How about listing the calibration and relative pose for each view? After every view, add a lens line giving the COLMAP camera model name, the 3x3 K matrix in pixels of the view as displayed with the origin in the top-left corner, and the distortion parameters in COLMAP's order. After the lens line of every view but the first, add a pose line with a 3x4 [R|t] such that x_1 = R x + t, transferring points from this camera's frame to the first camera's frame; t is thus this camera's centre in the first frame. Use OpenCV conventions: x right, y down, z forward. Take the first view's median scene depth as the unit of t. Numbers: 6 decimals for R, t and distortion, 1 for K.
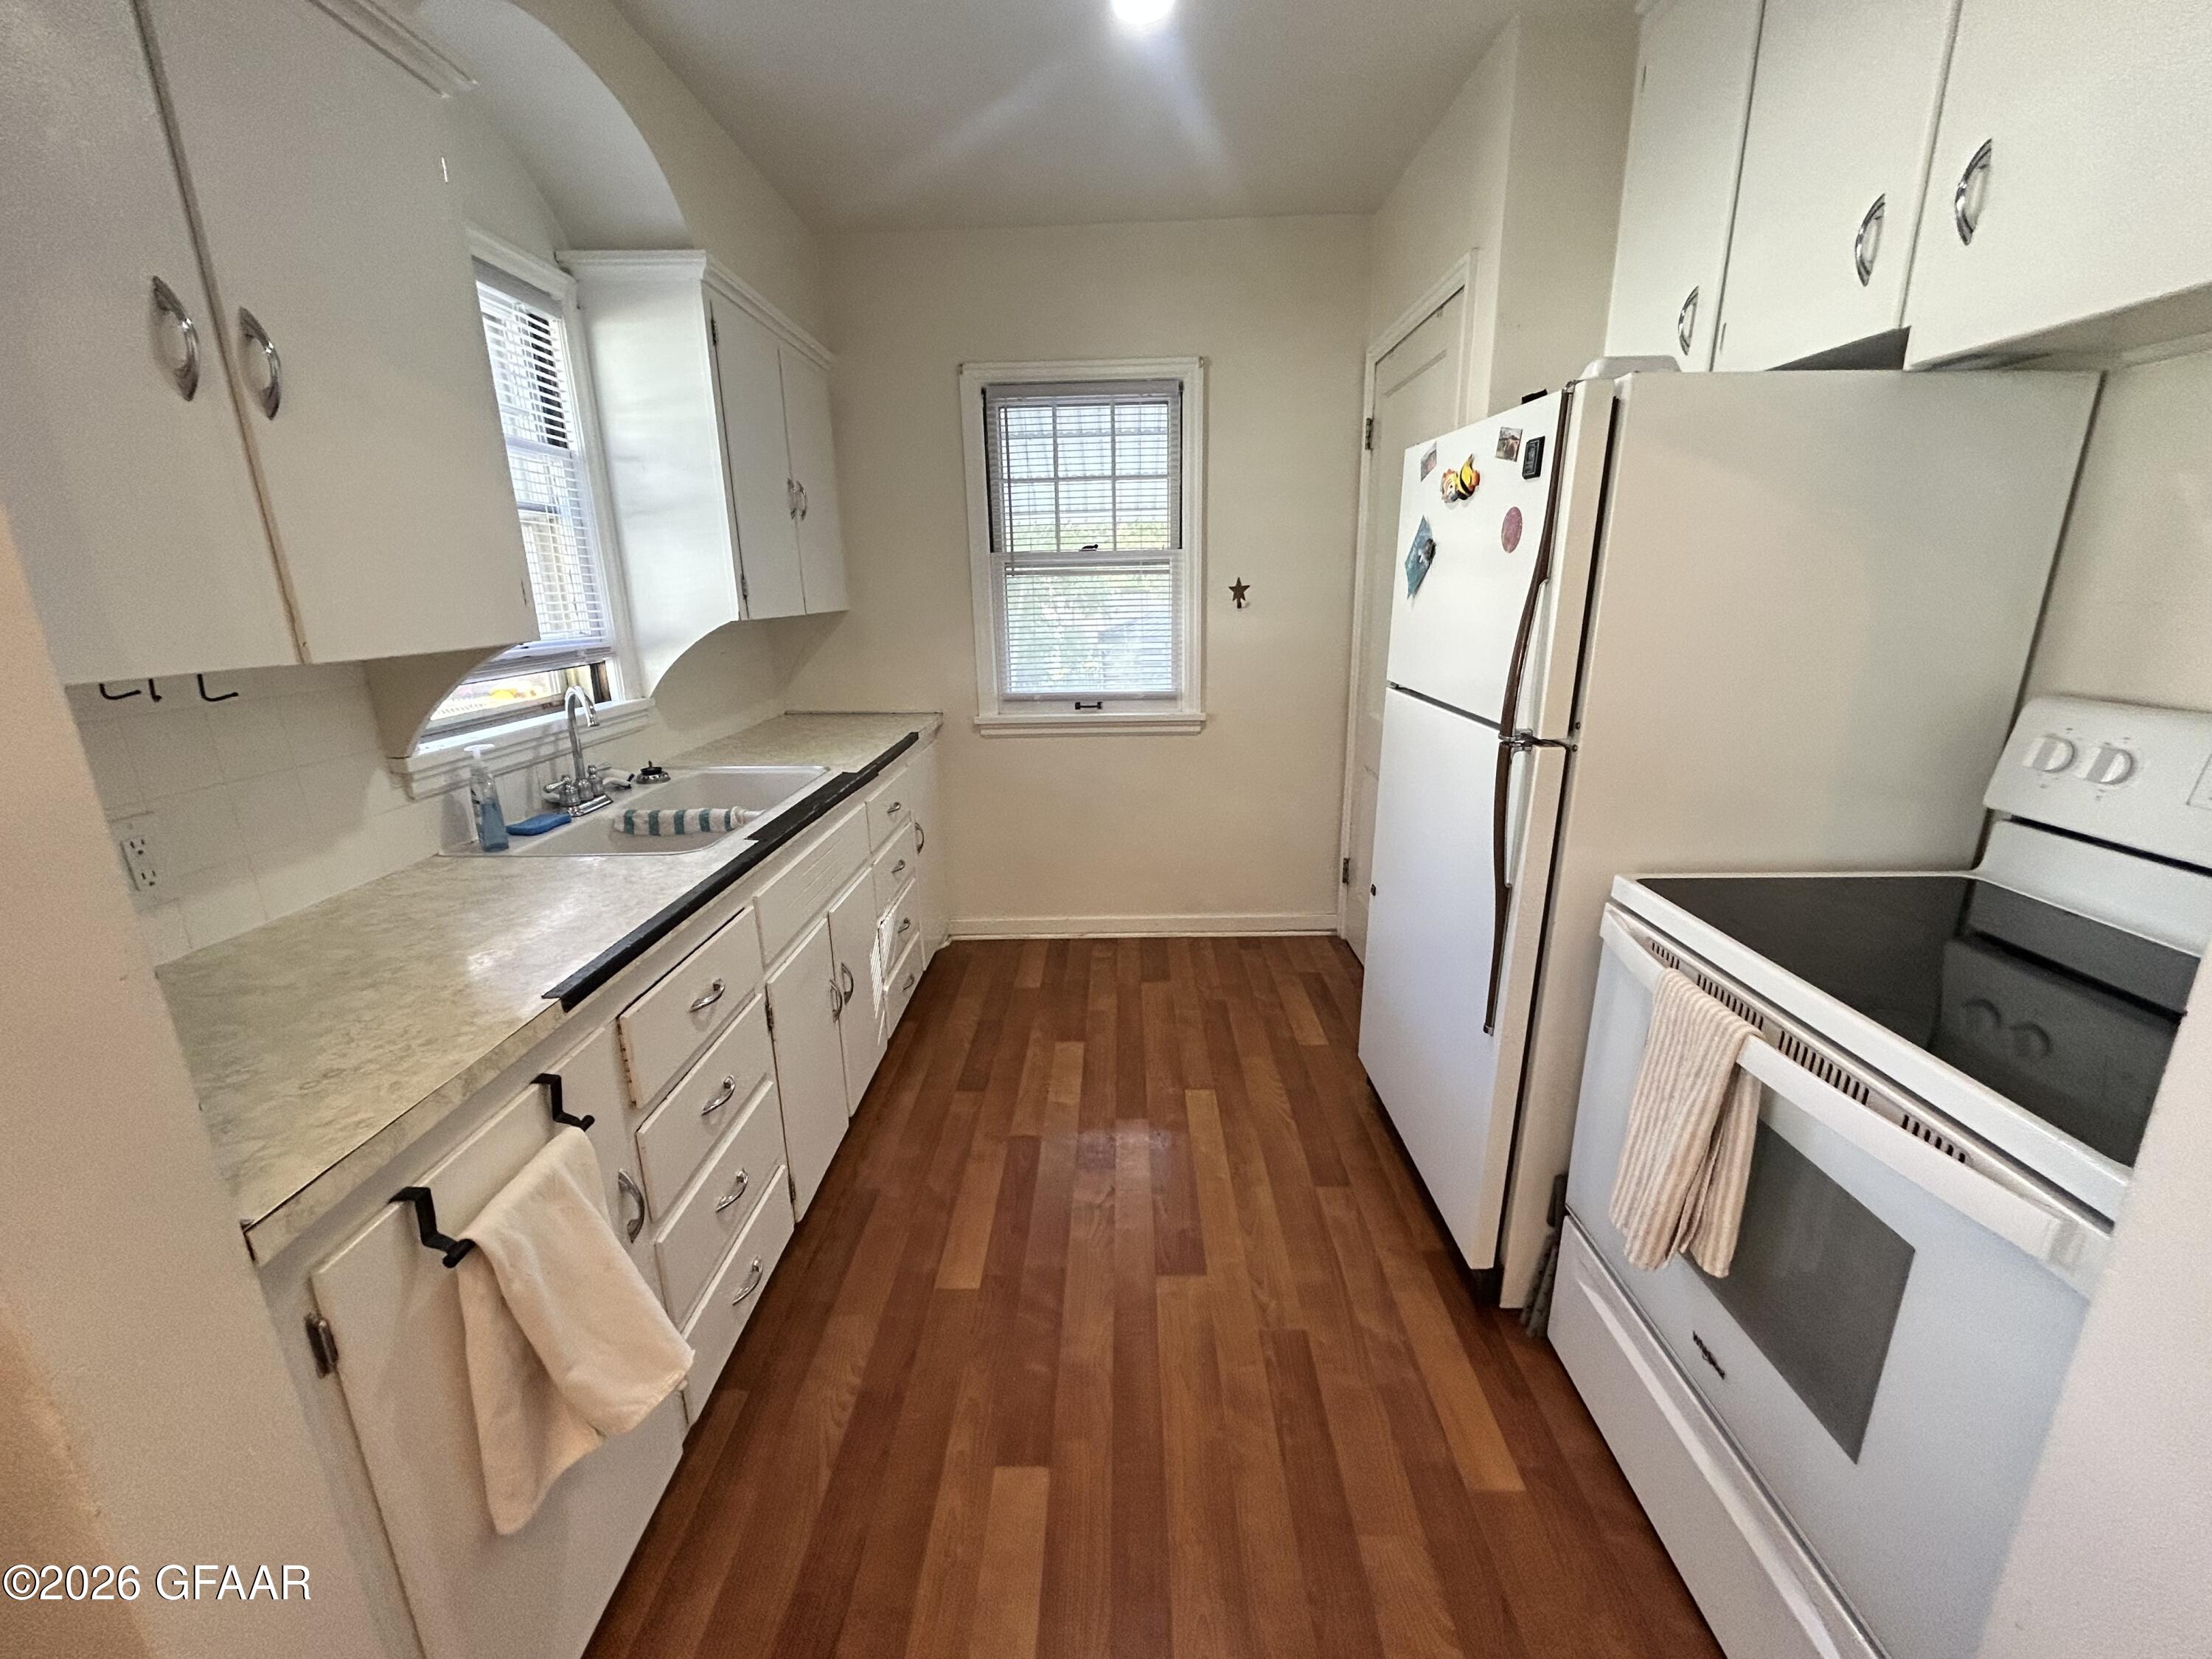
lens RADIAL K [[893.7, 0, 1099.8], [0, 893.7, 827.0], [0, 0, 1]] dist [0.001567, -0.000428]
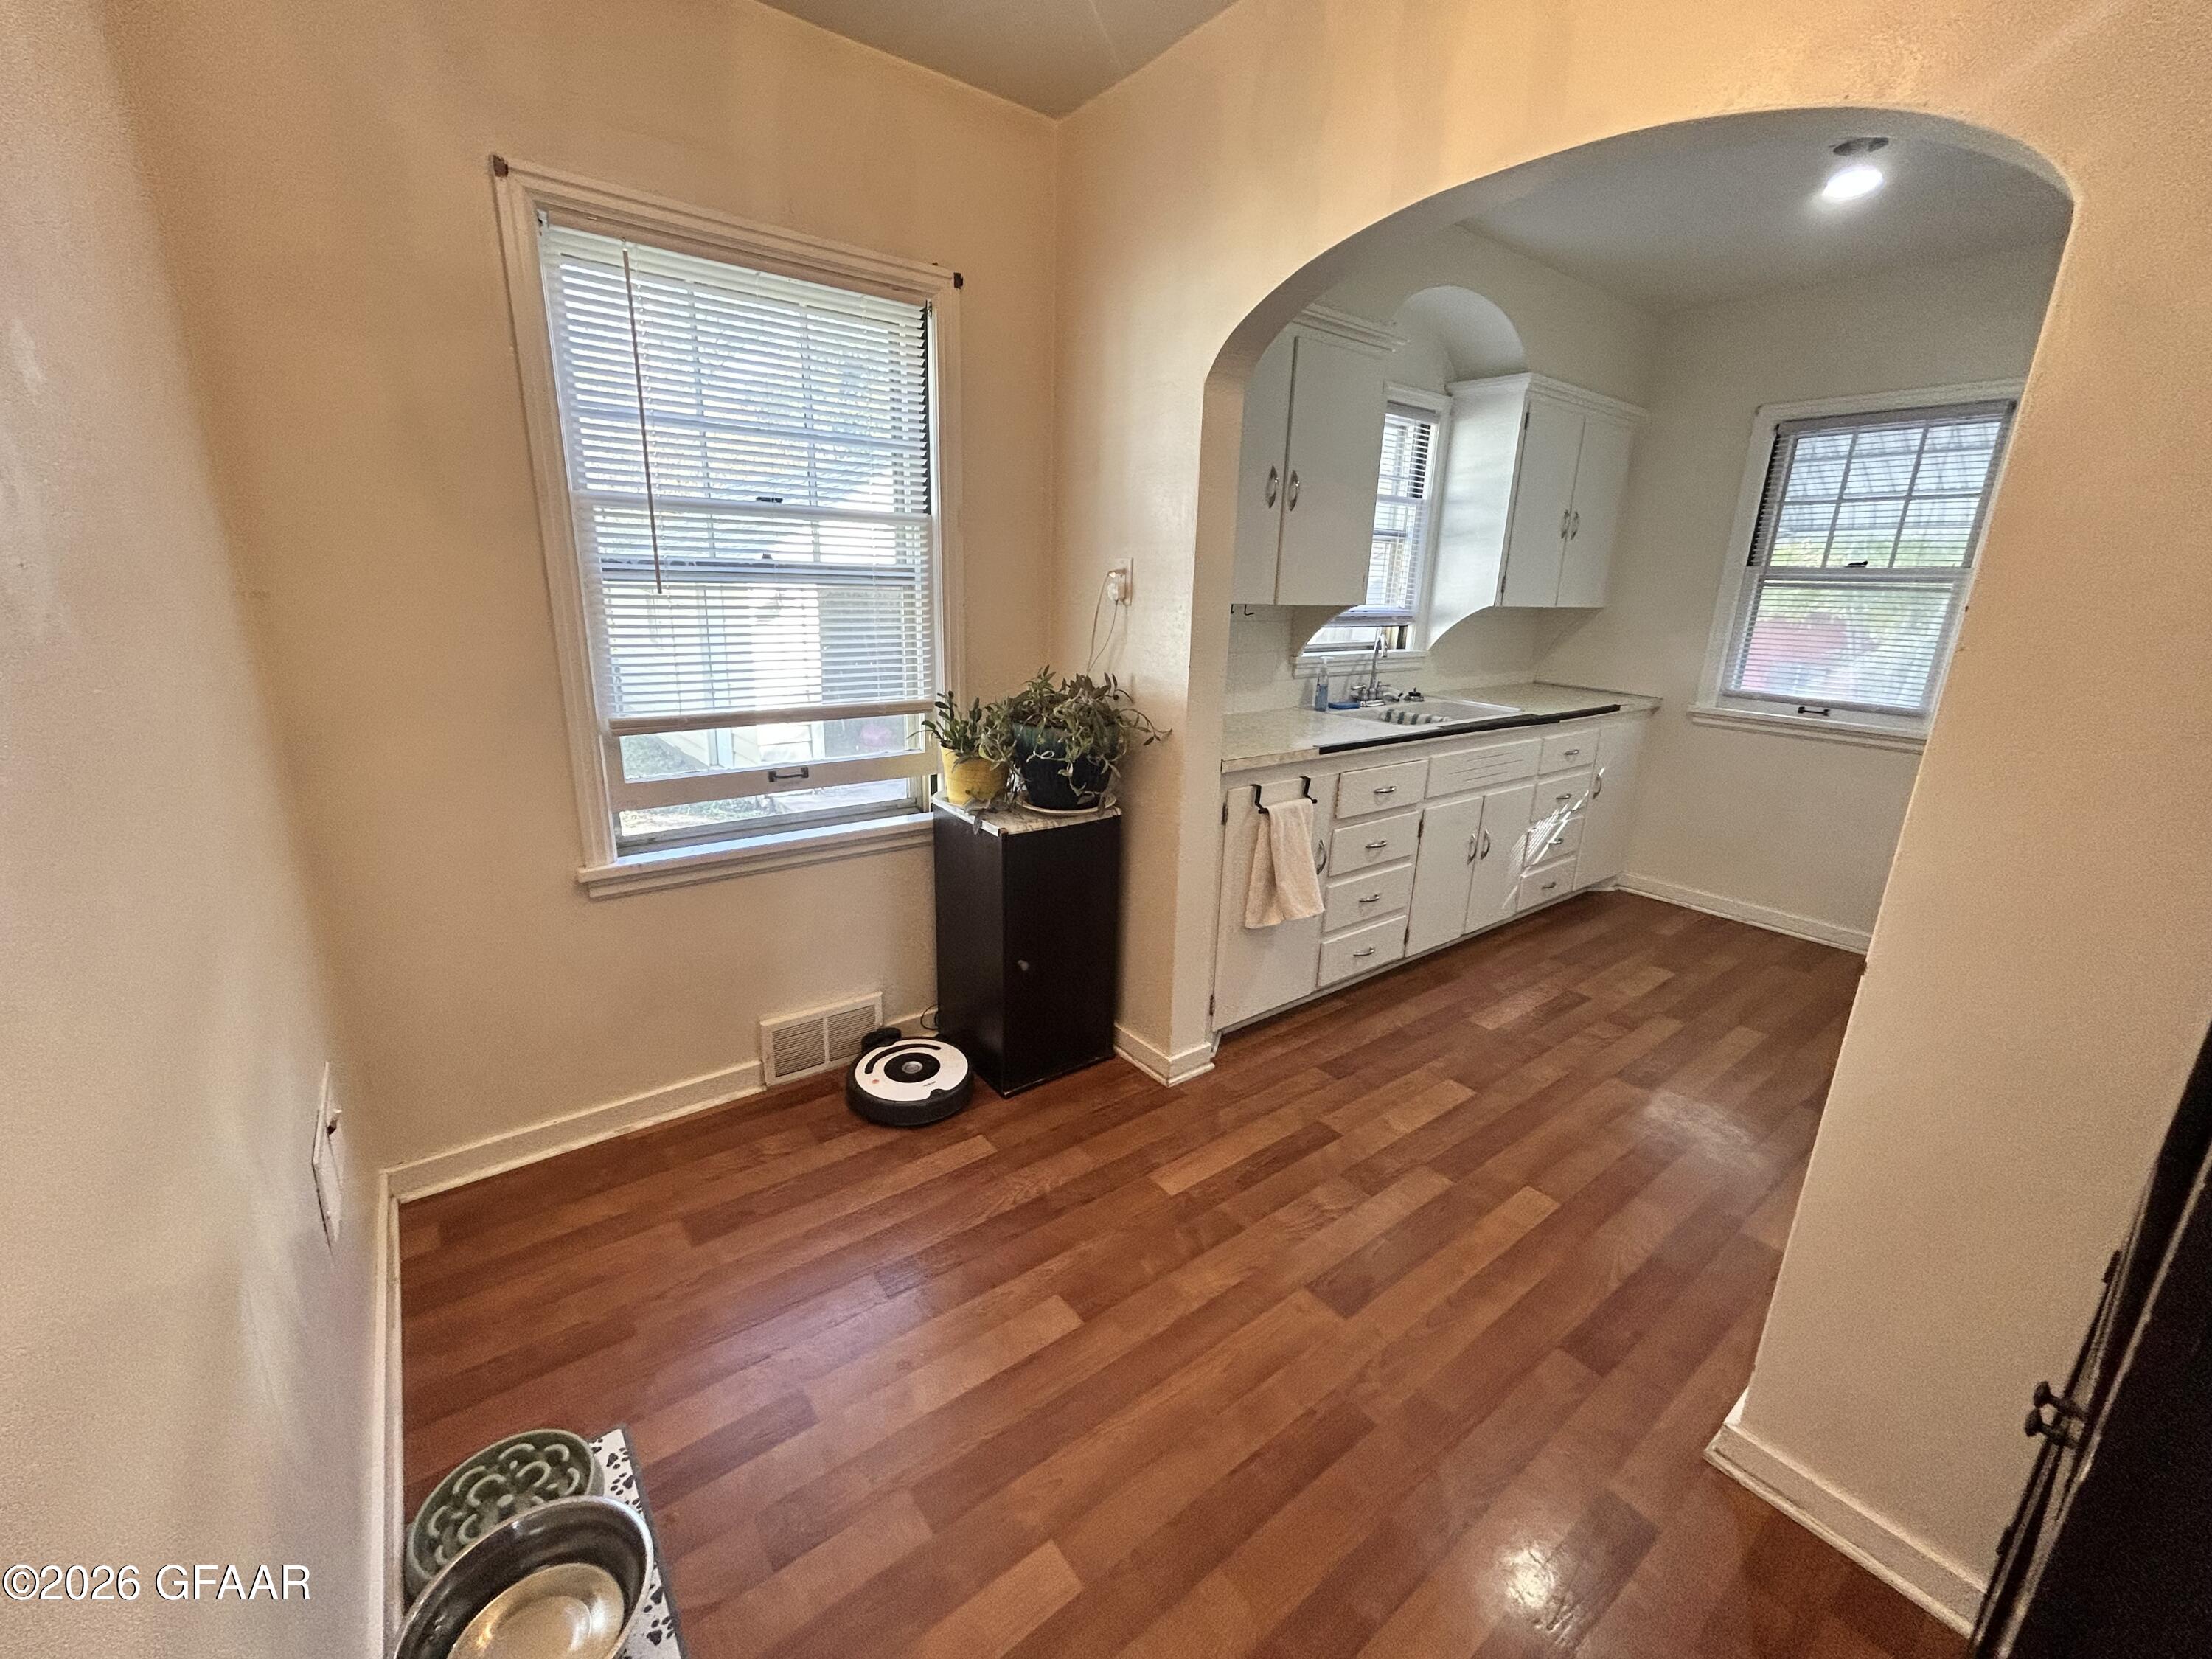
lens RADIAL K [[893.7, 0, 1099.8], [0, 893.7, 827.0], [0, 0, 1]] dist [0.001567, -0.000428]
pose [[0.625904, 0.248742, -0.739170, 0.437133], [-0.246562, 0.962275, 0.115040, 0.134219], [0.739900, 0.110247, 0.663622, -0.515886]]
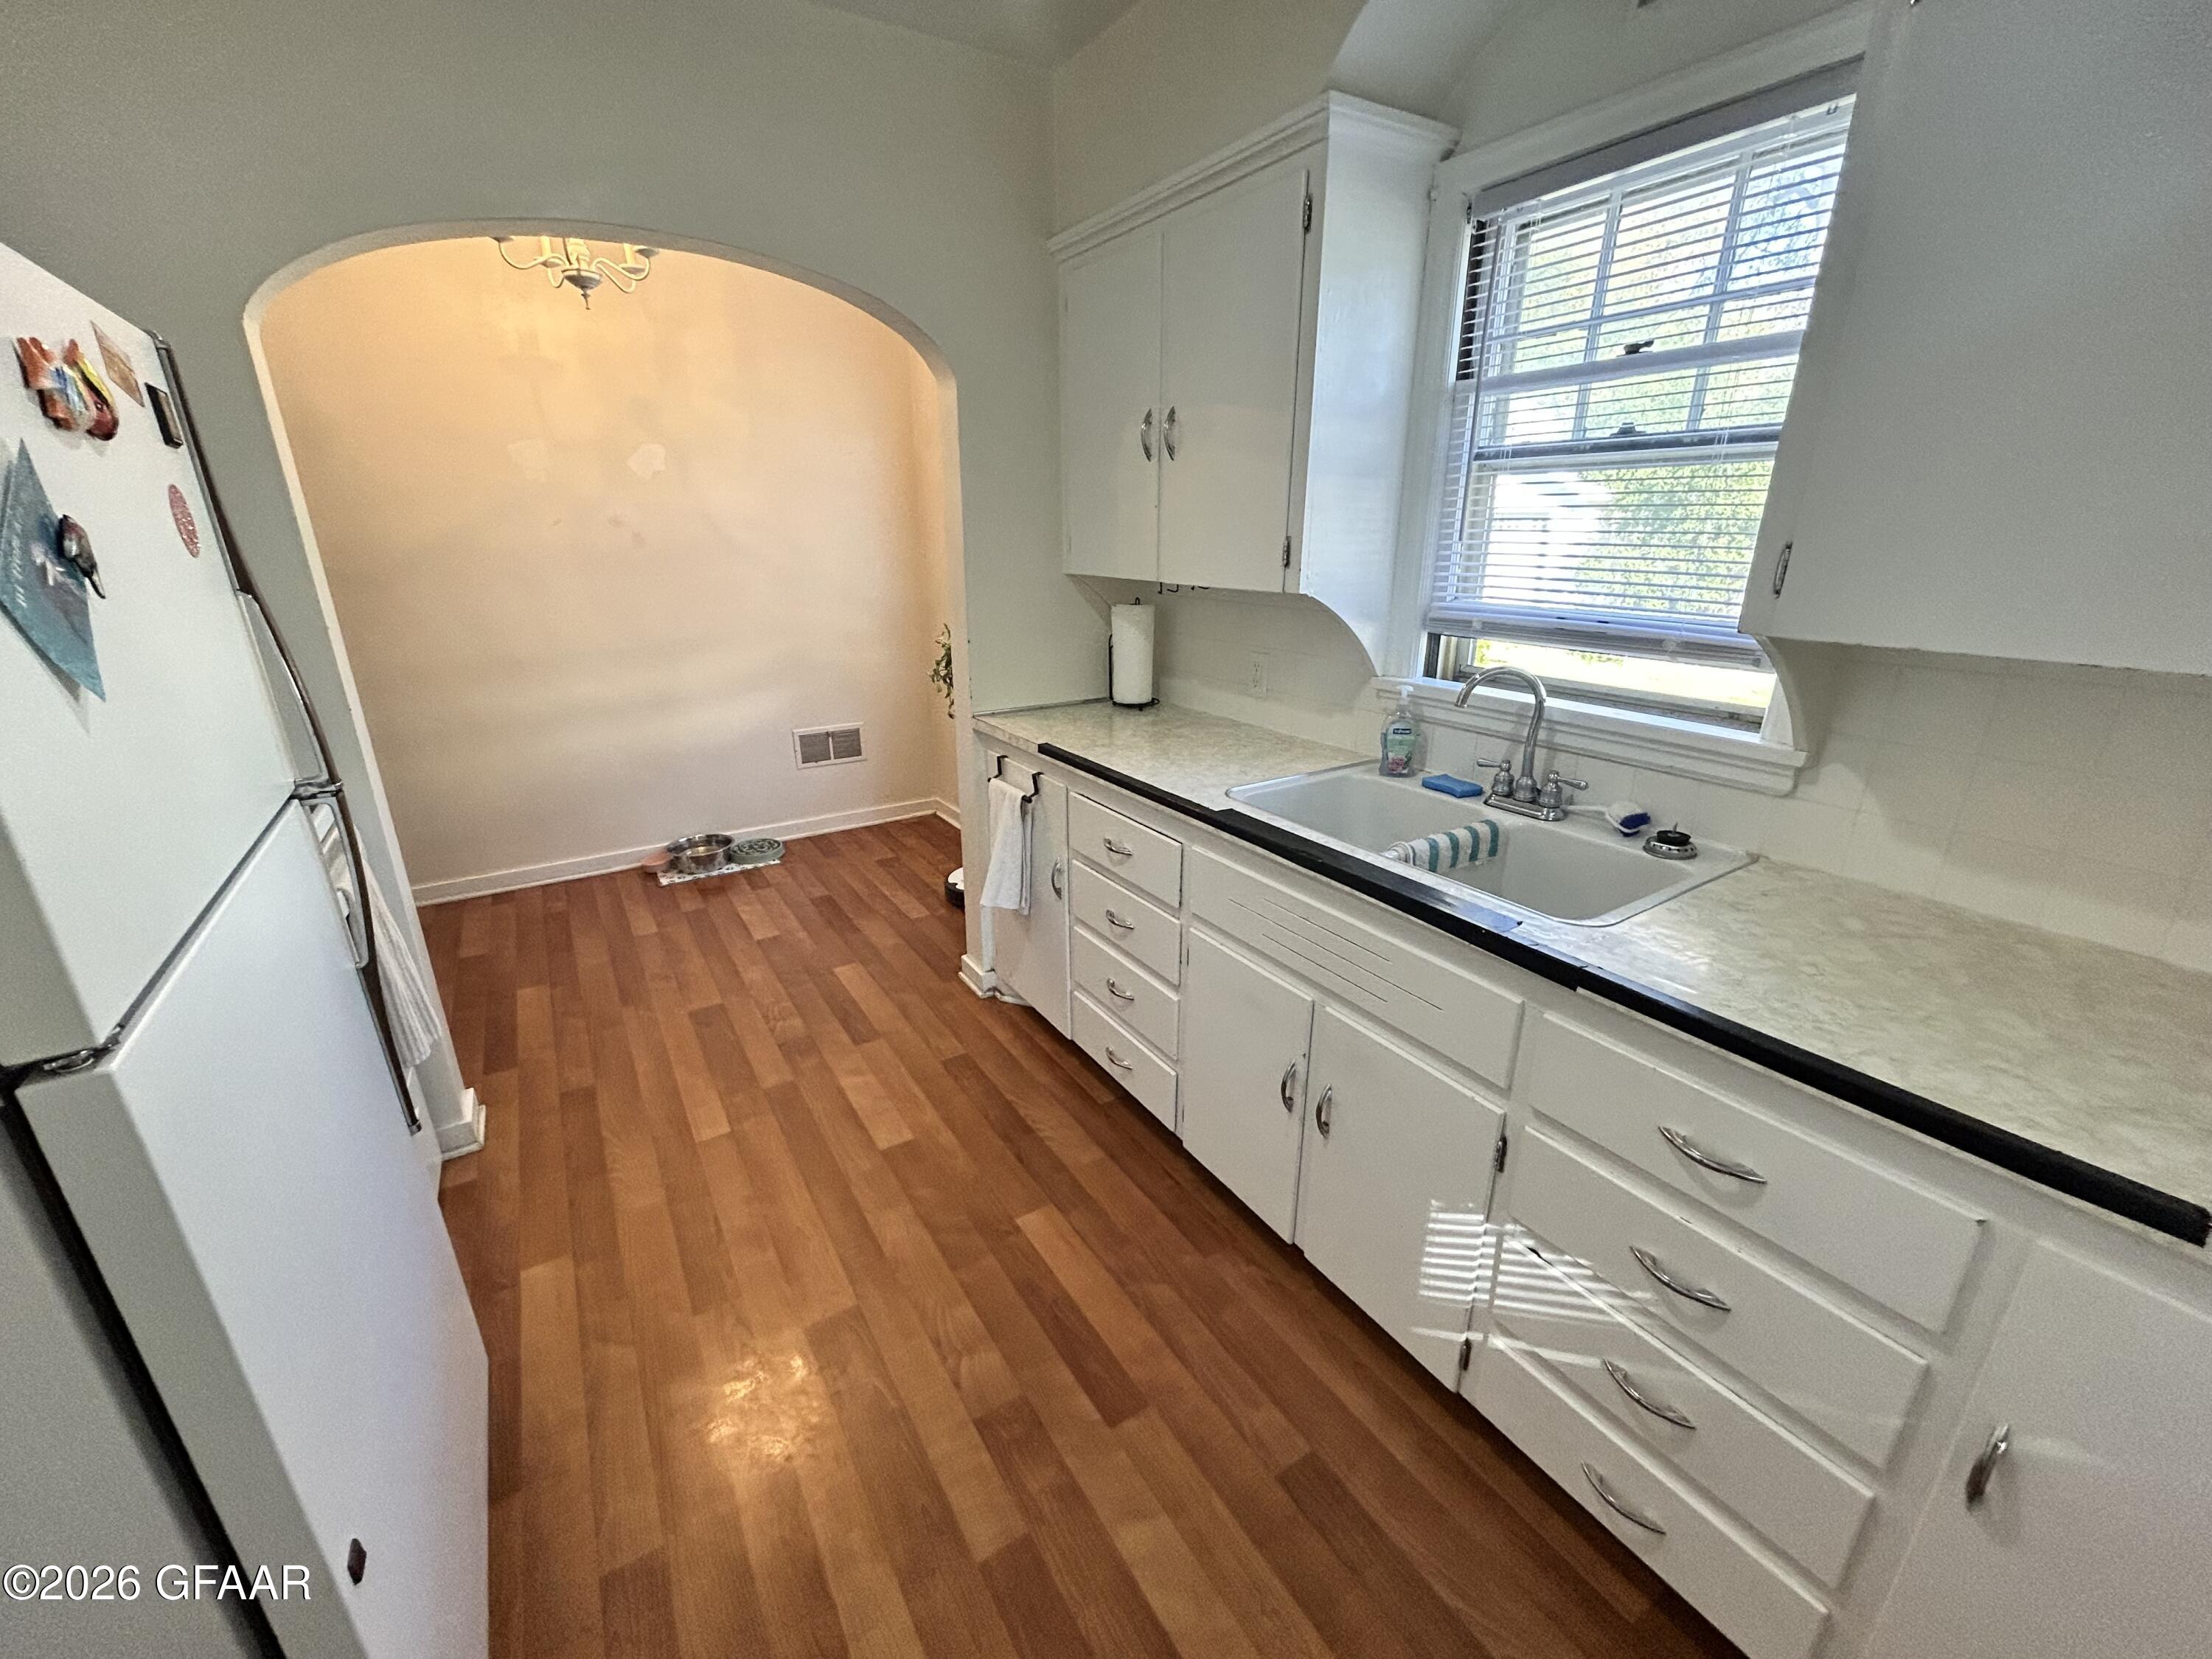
lens RADIAL K [[893.7, 0, 1099.8], [0, 893.7, 827.0], [0, 0, 1]] dist [0.001567, -0.000428]
pose [[-0.832501, 0.203668, -0.515230, 0.204101], [-0.125722, 0.836268, 0.533714, -0.399279], [0.539571, 0.509093, -0.670588, 1.310088]]
